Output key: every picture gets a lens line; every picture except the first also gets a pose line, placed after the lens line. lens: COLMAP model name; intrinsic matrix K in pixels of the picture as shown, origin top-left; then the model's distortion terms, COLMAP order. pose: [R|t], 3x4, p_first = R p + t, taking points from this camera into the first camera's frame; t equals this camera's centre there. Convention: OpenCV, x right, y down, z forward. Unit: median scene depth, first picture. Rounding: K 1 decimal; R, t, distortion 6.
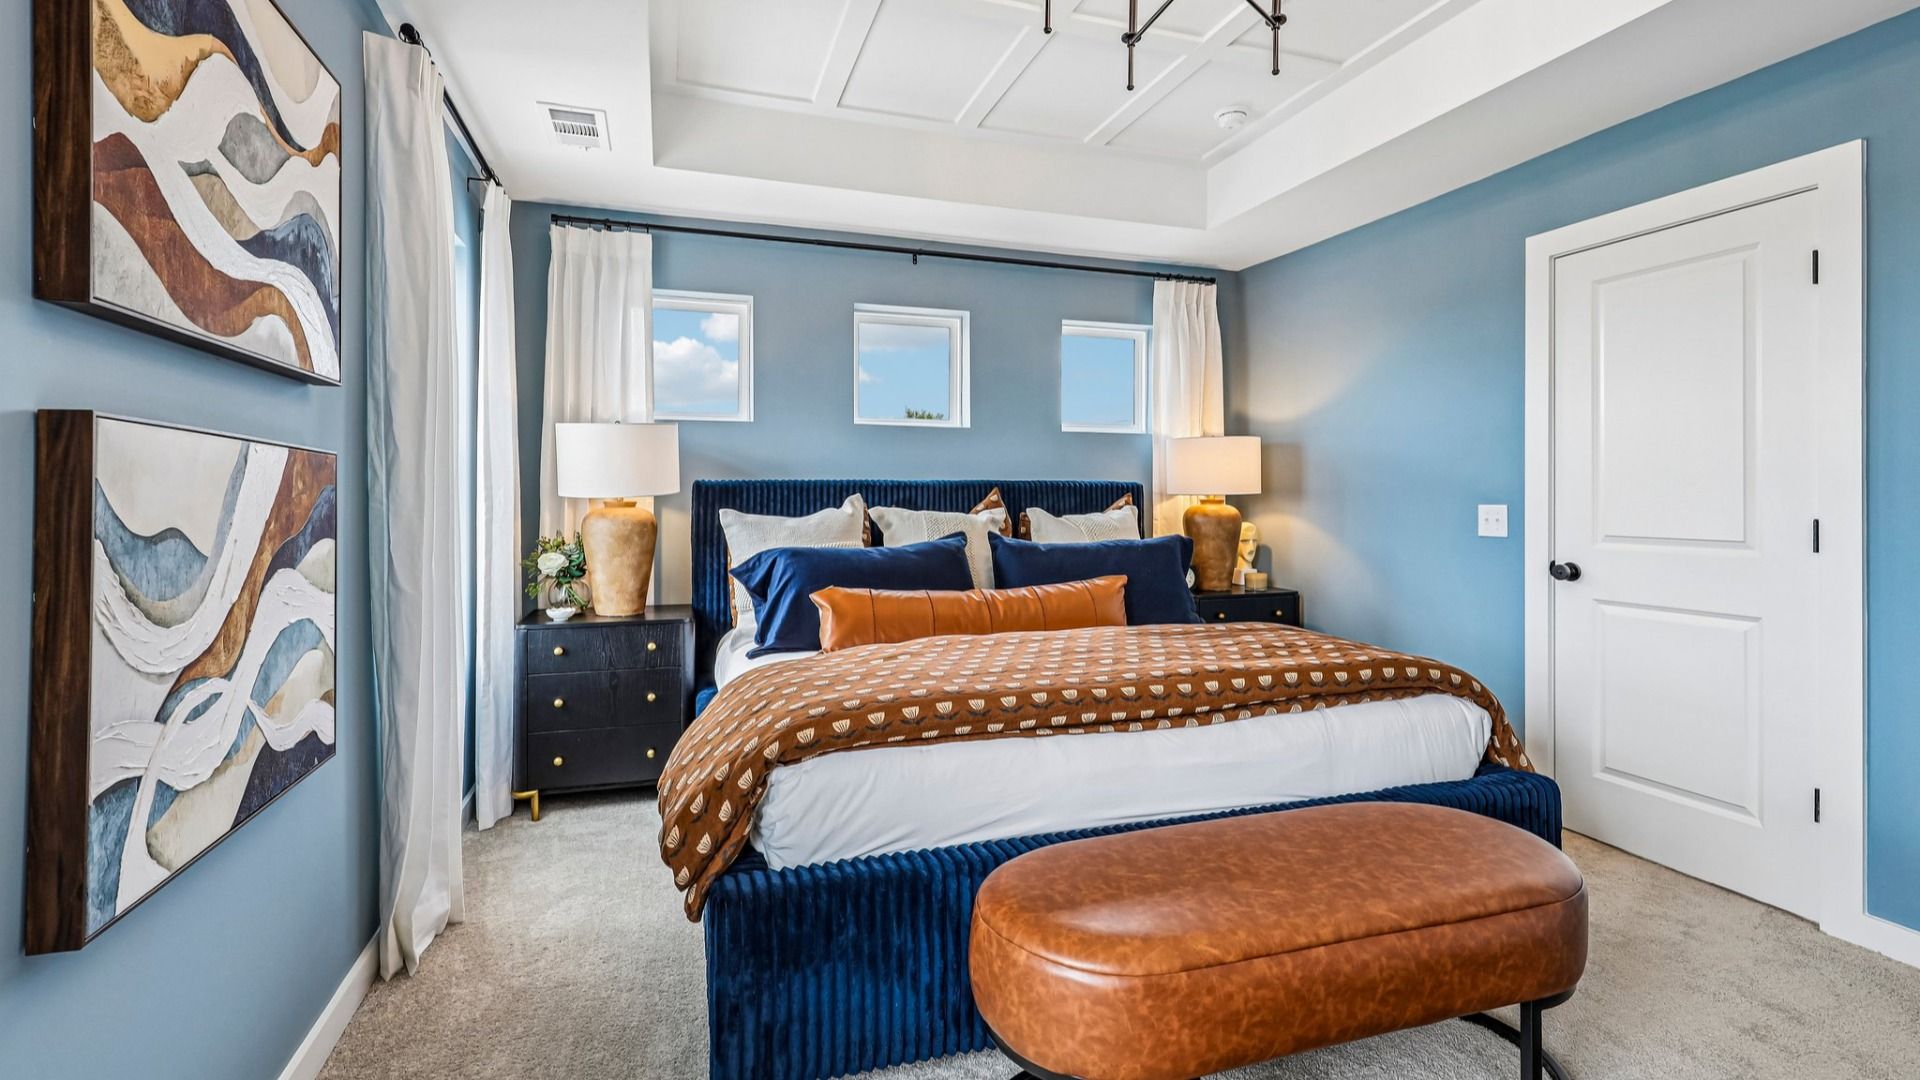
lens RADIAL K [[871.9, 0, 960.8], [0, 871.9, 486.2], [0, 0, 1]] dist [0.003836, -0.000159]
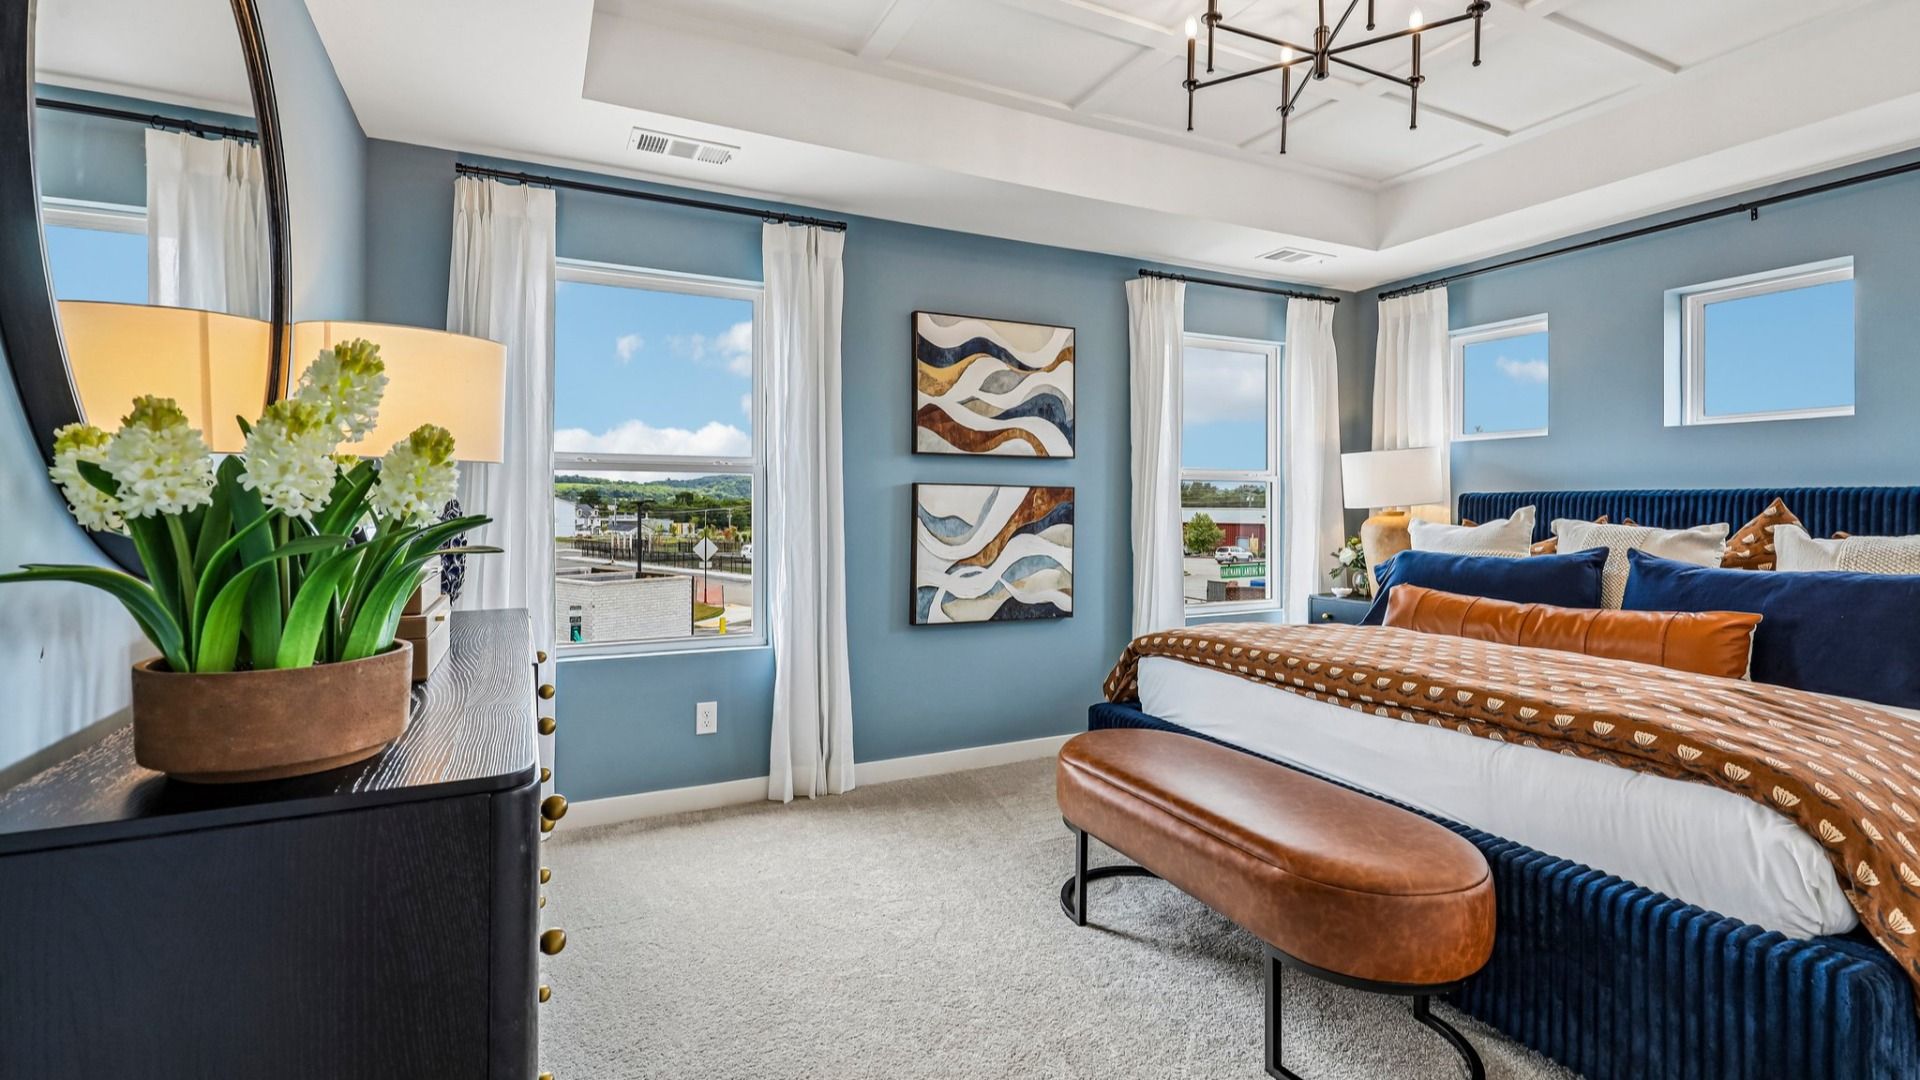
lens RADIAL K [[871.9, 0, 970.2], [0, 871.9, 507.1], [0, 0, 1]] dist [0.003836, -0.000159]
pose [[0.142658, 0.003607, -0.989765, 1.318507], [0.008883, 0.999948, 0.004924, -0.000291], [0.989732, -0.009495, 0.142619, 0.339037]]
